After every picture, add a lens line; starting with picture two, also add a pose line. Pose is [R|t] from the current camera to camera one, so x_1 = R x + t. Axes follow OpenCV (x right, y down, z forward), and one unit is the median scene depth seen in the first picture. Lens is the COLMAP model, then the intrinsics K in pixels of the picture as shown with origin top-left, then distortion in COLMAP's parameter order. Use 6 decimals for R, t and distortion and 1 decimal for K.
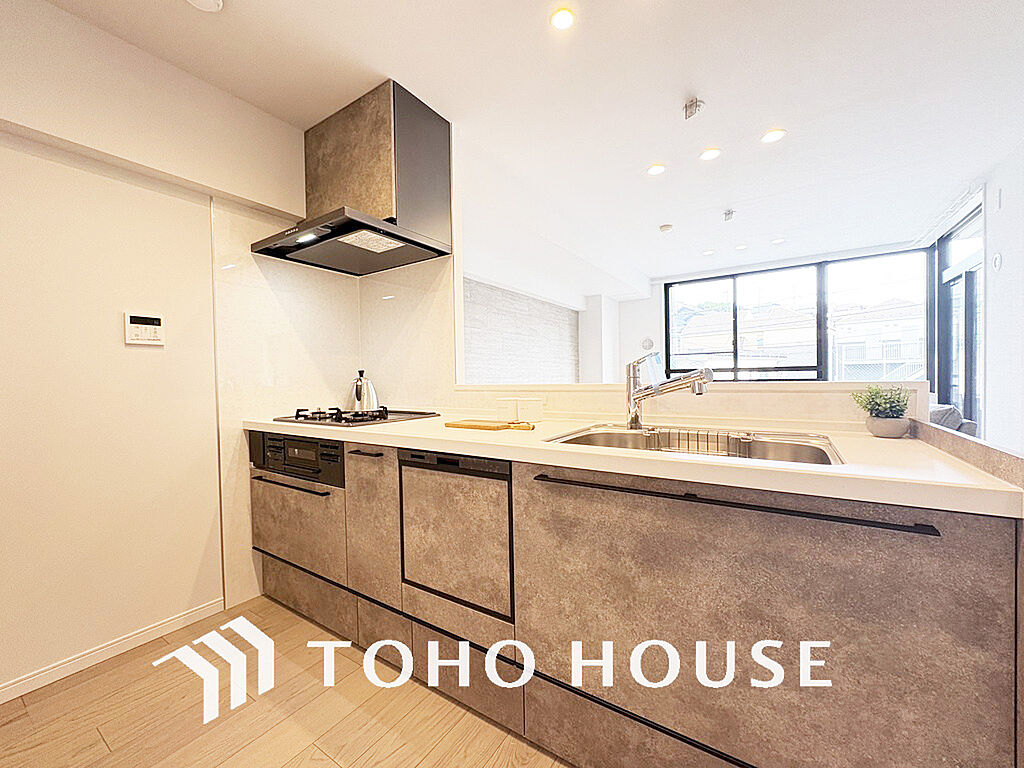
lens RADIAL K [[406.4, 0, 514.2], [0, 406.4, 385.6], [0, 0, 1]] dist [-0.003620, -0.000228]
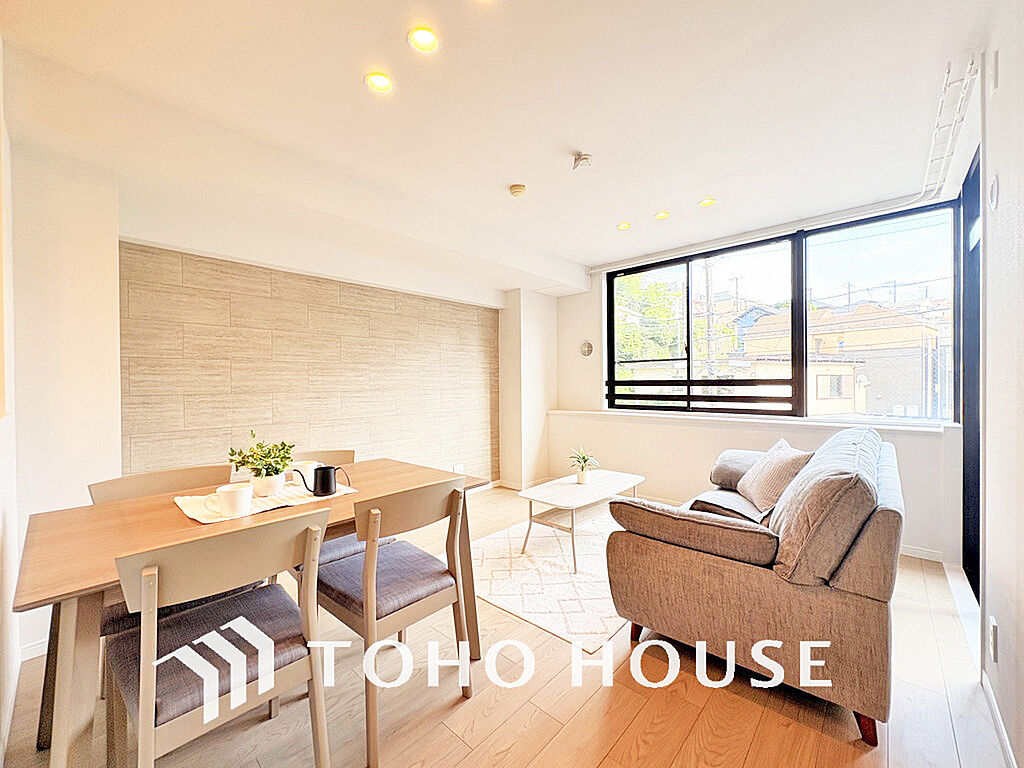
lens RADIAL K [[406.4, 0, 511.8], [0, 406.4, 383.4], [0, 0, 1]] dist [-0.003620, -0.000228]
pose [[0.989827, 0.010758, -0.141871, 0.316422], [-0.012121, 0.999888, -0.008749, -0.026718], [0.141761, 0.010379, 0.989847, 0.196573]]
